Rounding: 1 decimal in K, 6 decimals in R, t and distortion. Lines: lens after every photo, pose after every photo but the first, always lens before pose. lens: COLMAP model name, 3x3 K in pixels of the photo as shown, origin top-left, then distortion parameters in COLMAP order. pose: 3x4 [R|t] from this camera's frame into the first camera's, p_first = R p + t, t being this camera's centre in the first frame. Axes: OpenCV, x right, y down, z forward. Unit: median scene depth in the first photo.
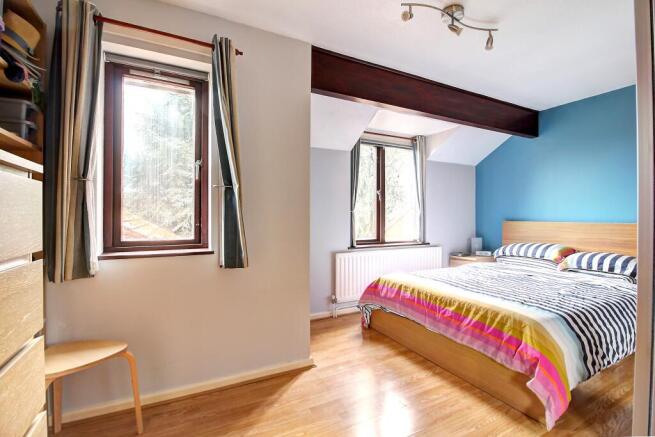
lens RADIAL K [[307.5, 0, 328.6], [0, 307.5, 212.9], [0, 0, 1]] dist [-0.002987, -0.001277]
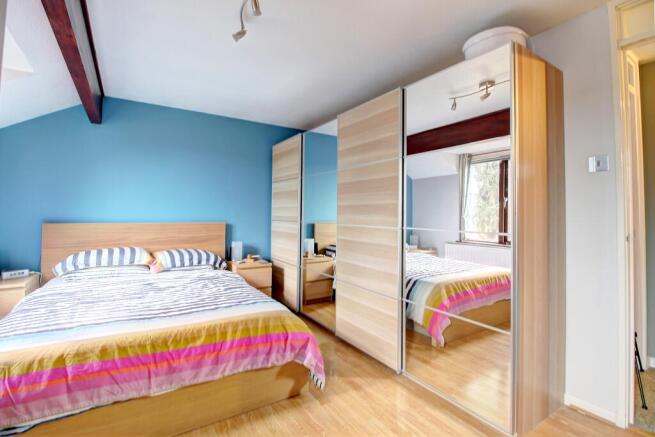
lens RADIAL K [[307.5, 0, 328.6], [0, 307.5, 212.9], [0, 0, 1]] dist [-0.002987, -0.001277]
pose [[-0.094071, 0.010951, 0.995505, -0.363831], [-0.015626, 0.999800, -0.012475, -0.000225], [-0.995443, -0.016729, -0.093881, 0.725681]]
